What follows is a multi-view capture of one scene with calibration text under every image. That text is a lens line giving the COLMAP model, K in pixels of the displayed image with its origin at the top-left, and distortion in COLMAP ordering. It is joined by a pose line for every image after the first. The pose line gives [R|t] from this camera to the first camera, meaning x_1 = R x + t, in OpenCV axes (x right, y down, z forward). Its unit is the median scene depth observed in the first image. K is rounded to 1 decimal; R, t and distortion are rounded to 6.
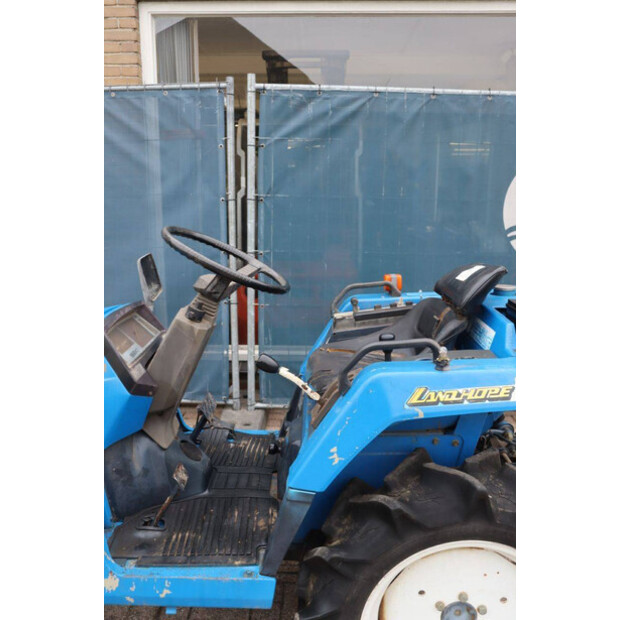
lens RADIAL K [[627.6, 0, 310.0], [0, 627.6, 310.0], [0, 0, 1]] dist [-0.000147, 0.005480]
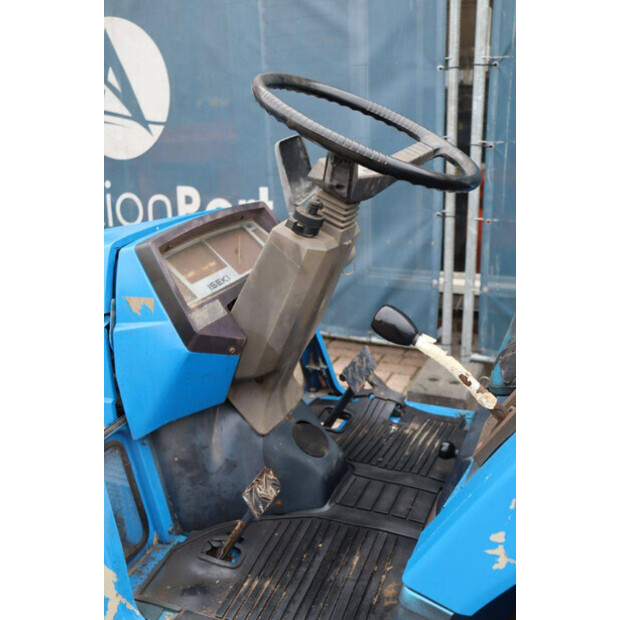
lens RADIAL K [[663.7, 0, 310.0], [0, 663.7, 310.0], [0, 0, 1]] dist [-0.048253, 0.022417]
pose [[0.919417, 0.083719, -0.384270, 0.061895], [-0.035585, 0.990781, 0.130717, 0.005356], [0.391671, -0.106509, 0.913920, 0.412412]]
